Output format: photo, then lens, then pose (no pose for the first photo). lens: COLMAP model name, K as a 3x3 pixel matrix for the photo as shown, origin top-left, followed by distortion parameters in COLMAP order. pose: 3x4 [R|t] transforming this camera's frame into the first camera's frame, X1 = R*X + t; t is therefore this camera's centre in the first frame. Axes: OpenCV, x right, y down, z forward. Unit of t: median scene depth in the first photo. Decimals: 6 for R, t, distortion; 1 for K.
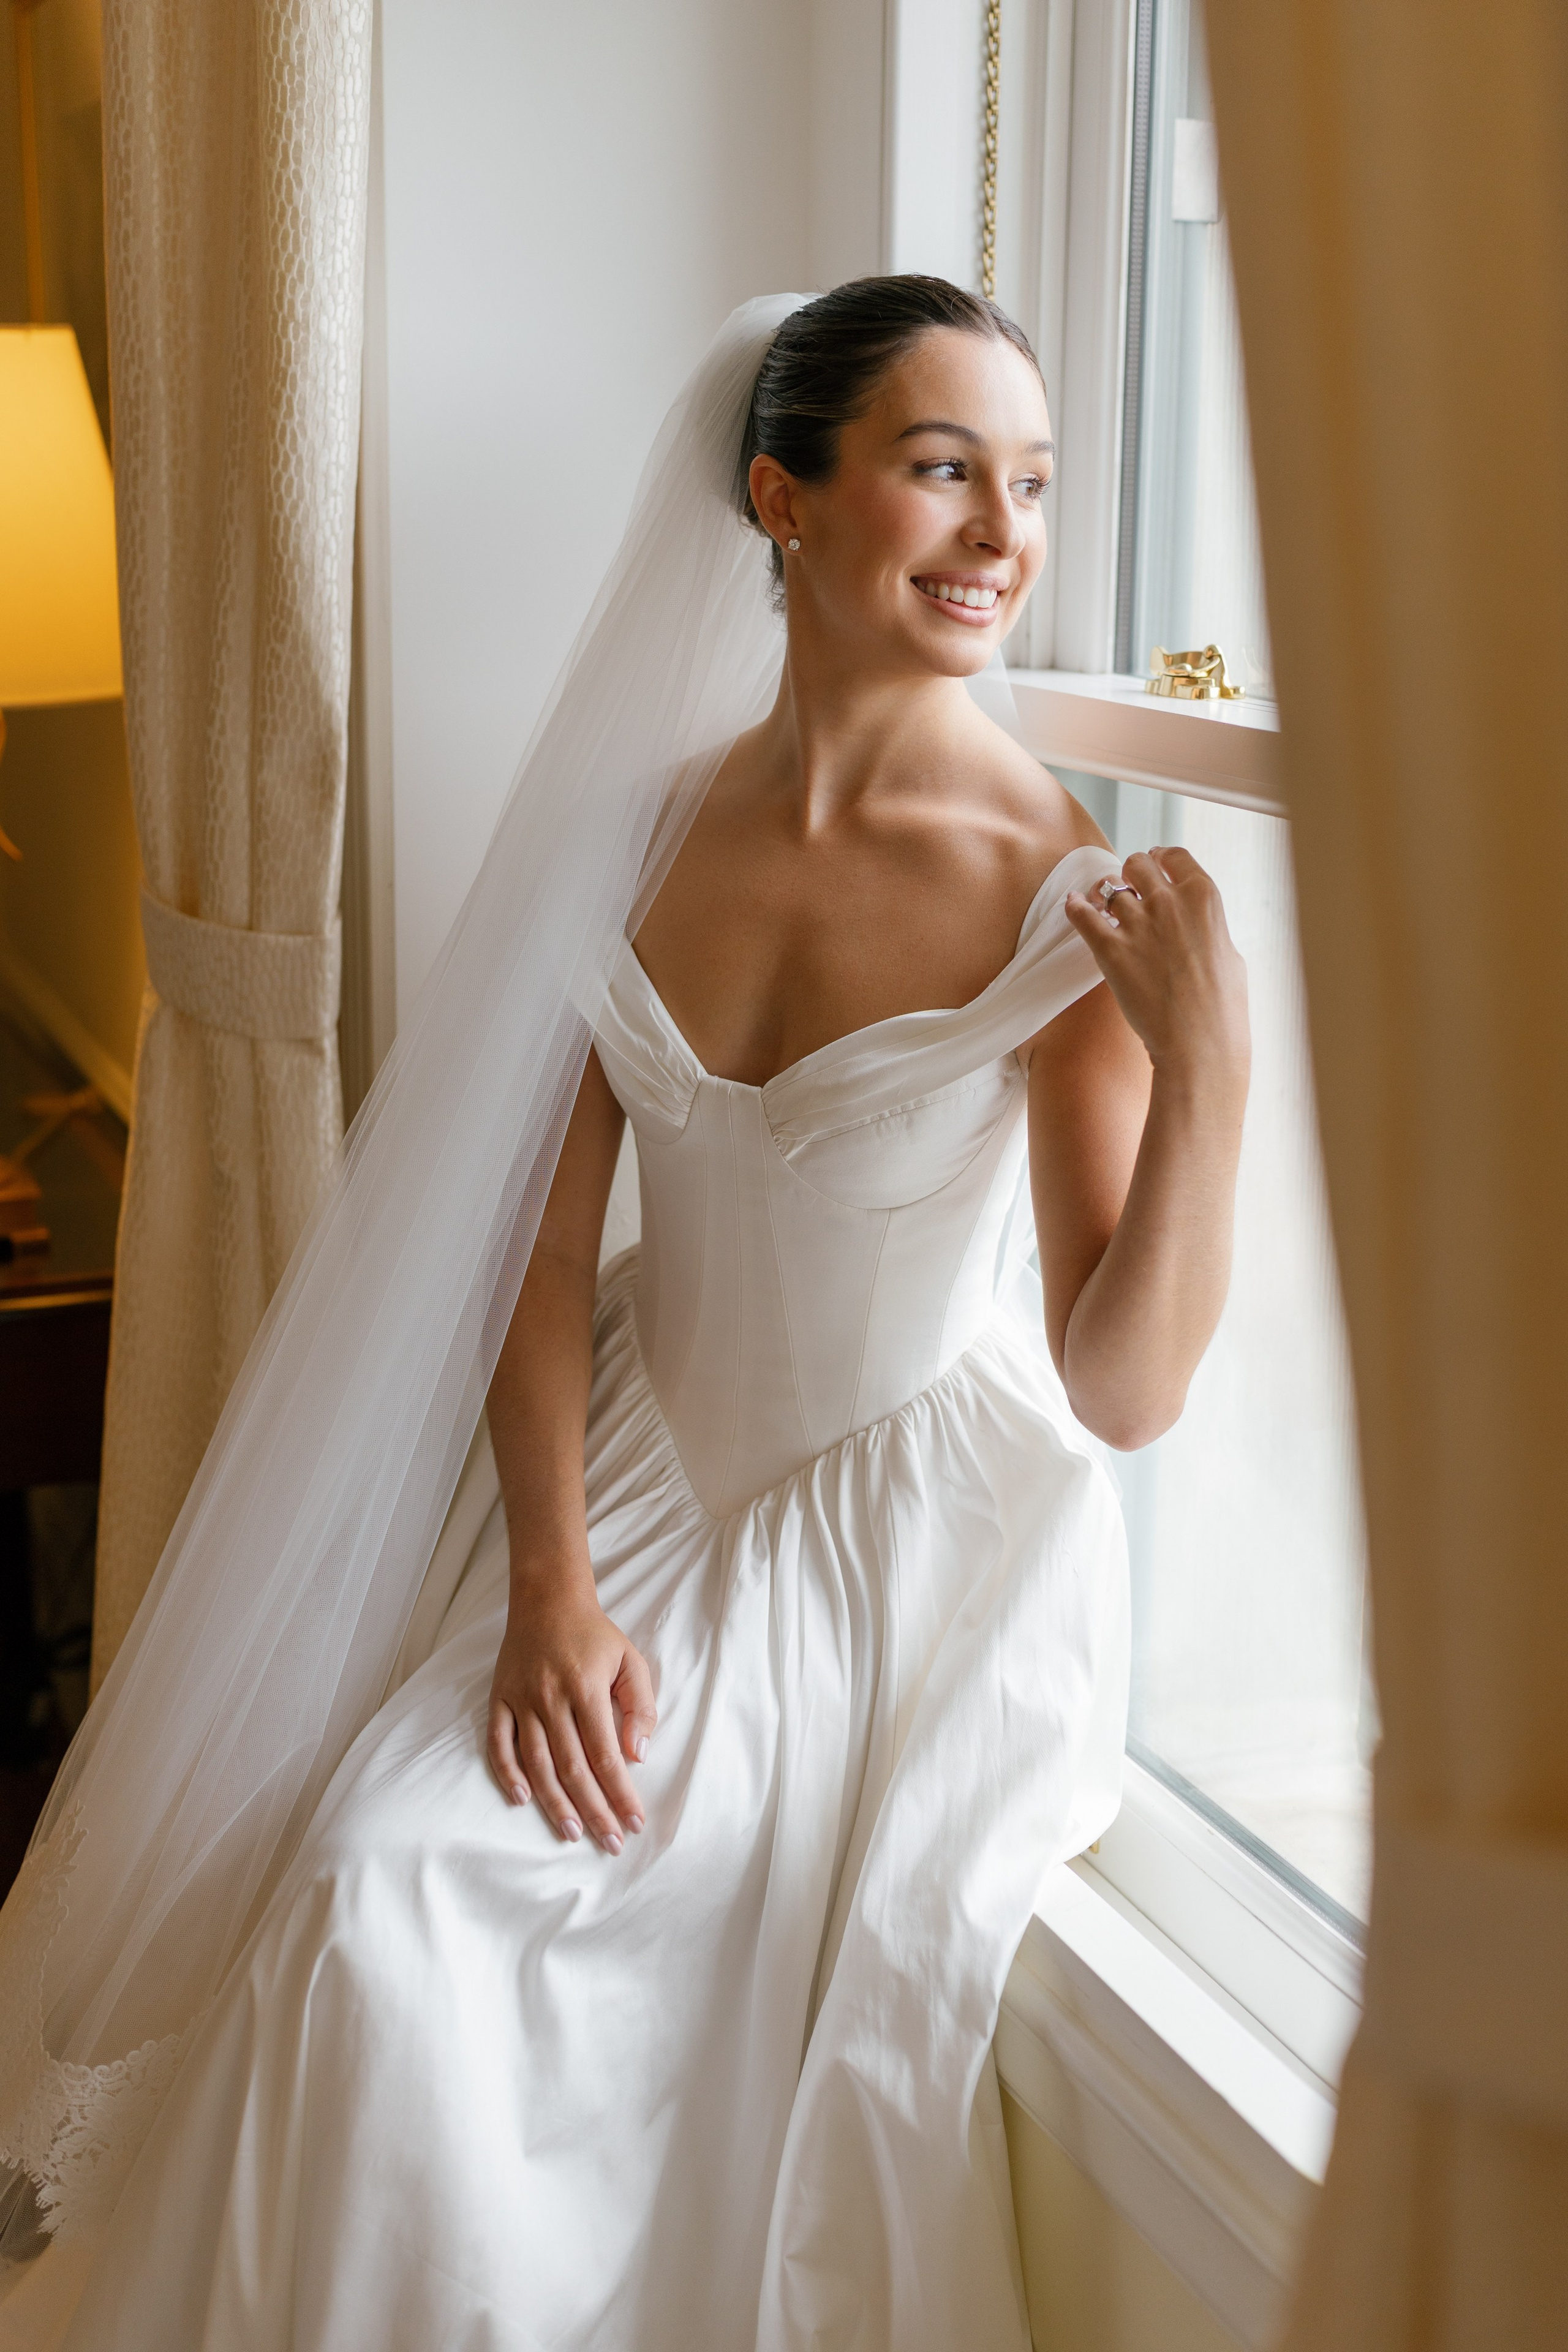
lens RADIAL K [[3298.5, 0, 720.4], [0, 3298.5, 1243.1], [0, 0, 1]] dist [-0.001792, 0.017380]
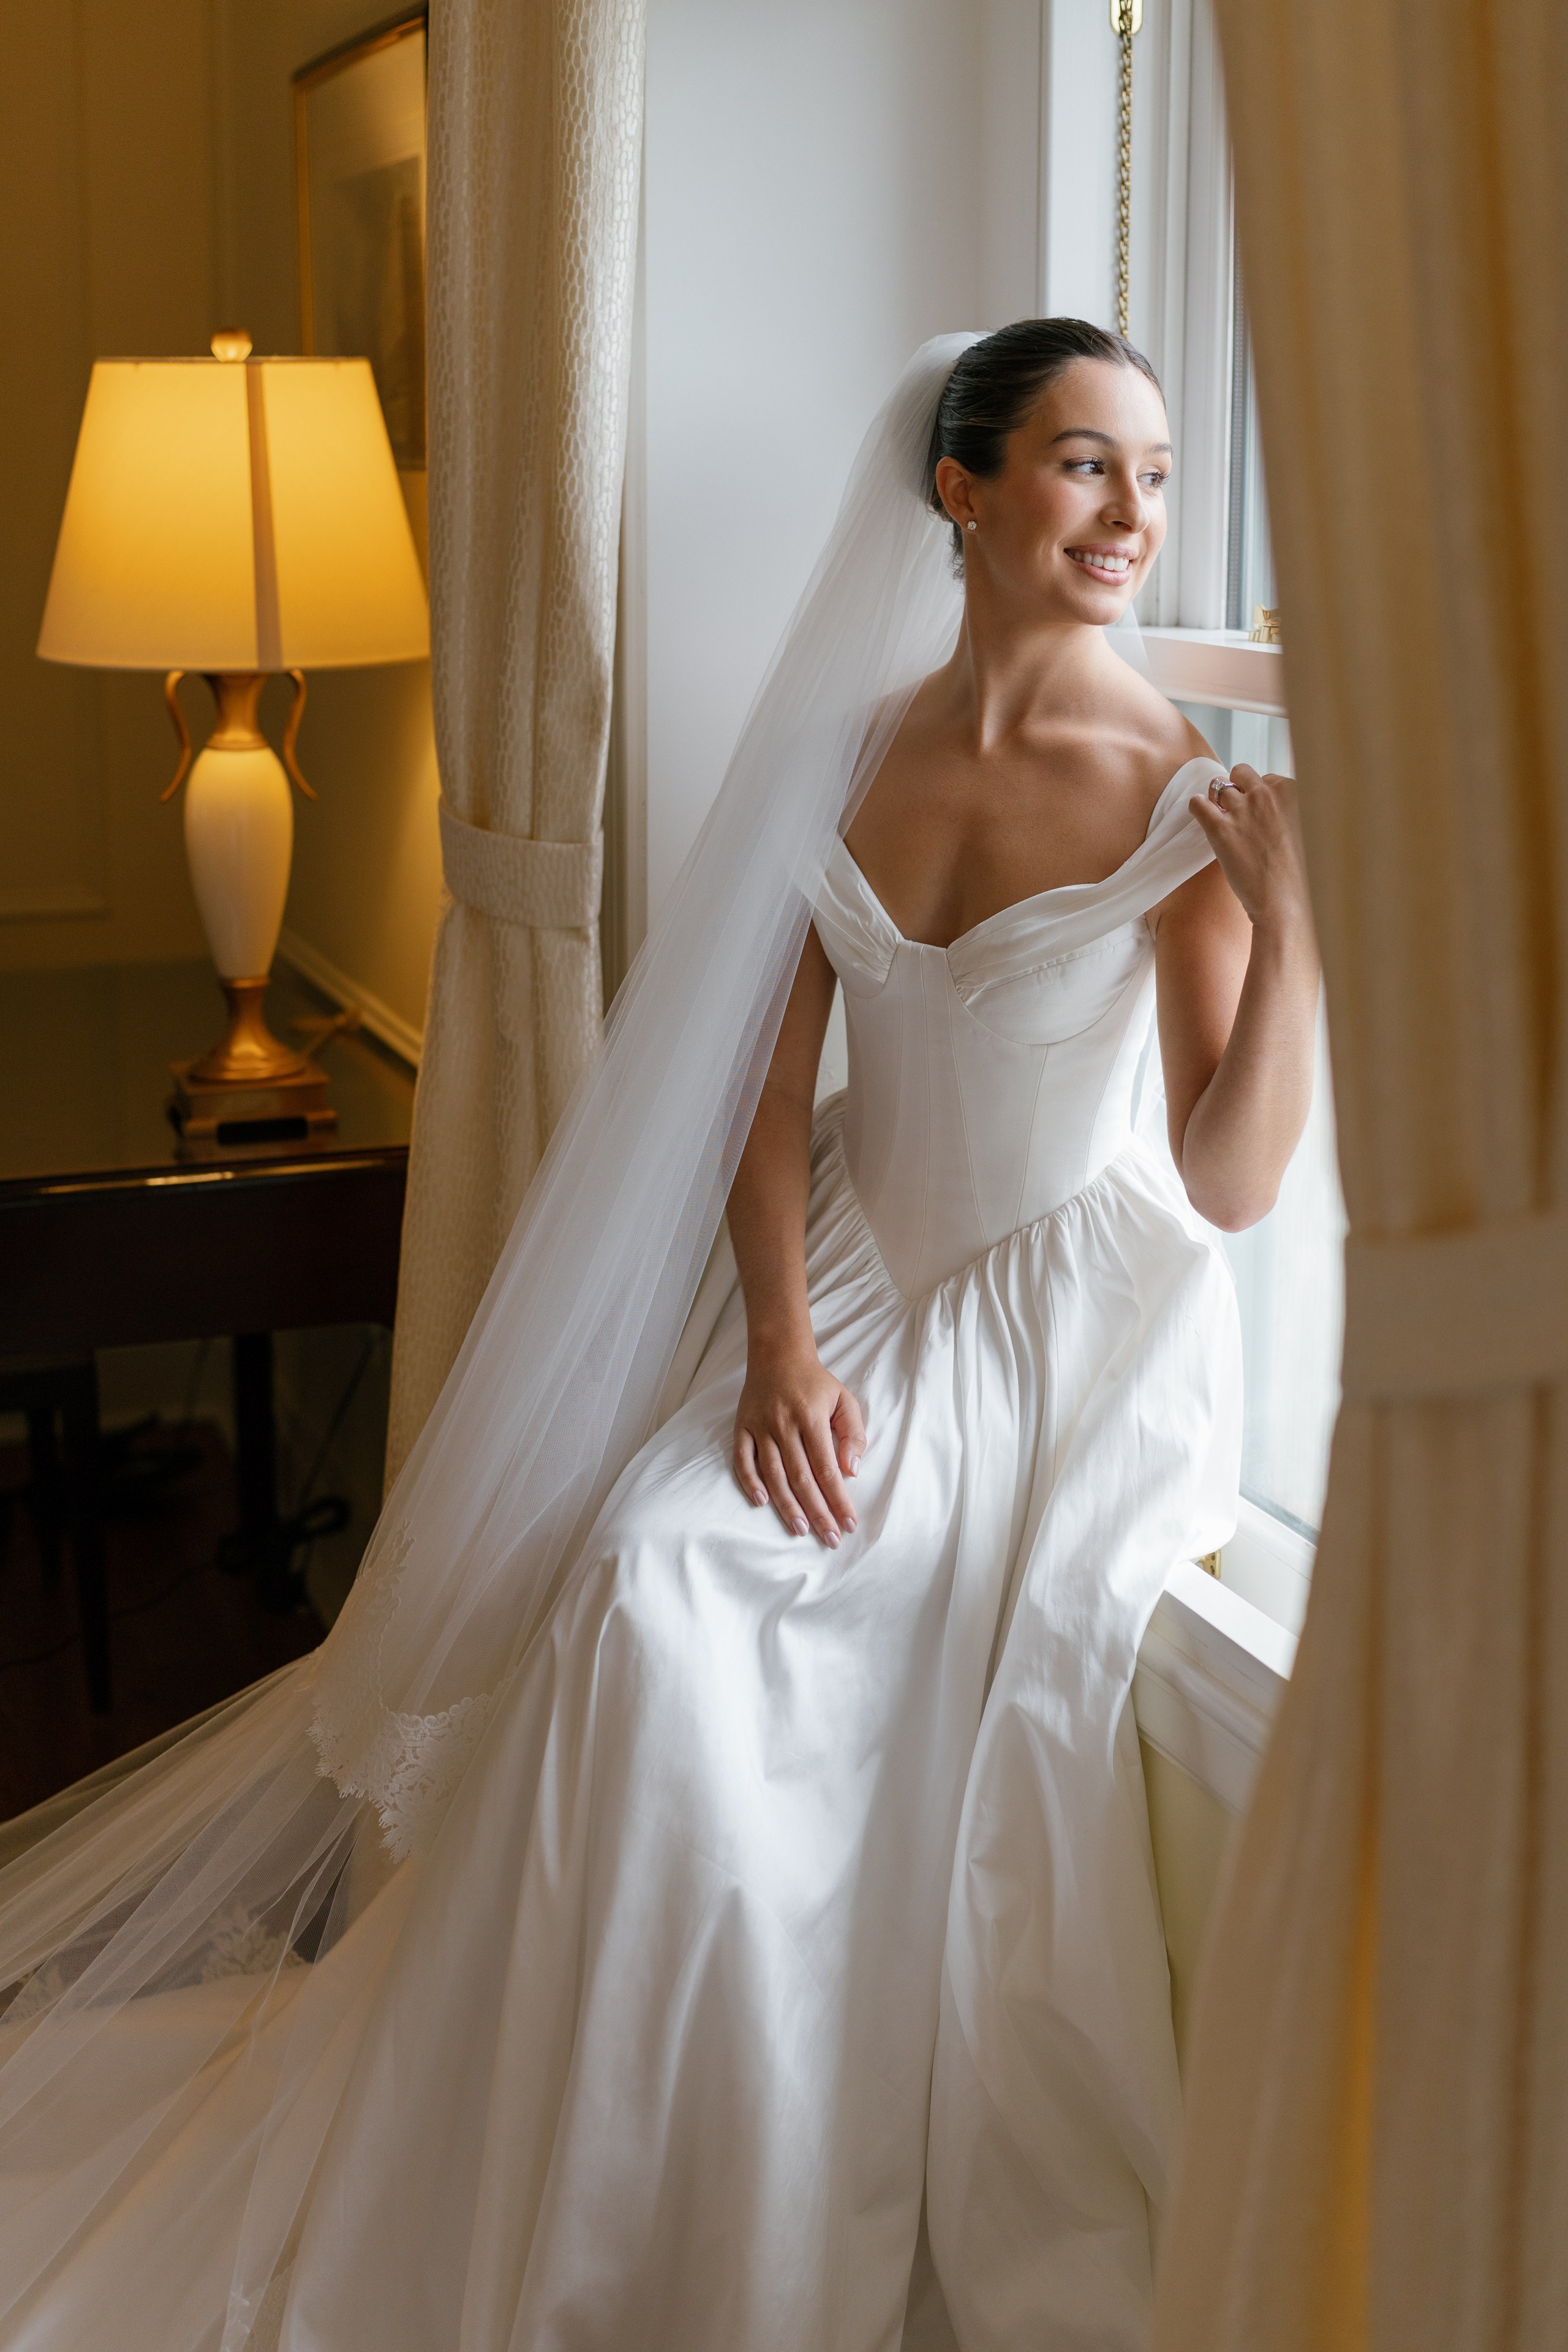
lens RADIAL K [[3286.2, 0, 783.2], [0, 3286.2, 1101.4], [0, 0, 1]] dist [0.007140, -0.012901]
pose [[0.999597, -0.002566, -0.028255, -0.014049], [0.001324, 0.999036, -0.043875, 0.063535], [0.028340, 0.043820, 0.998637, -0.251374]]
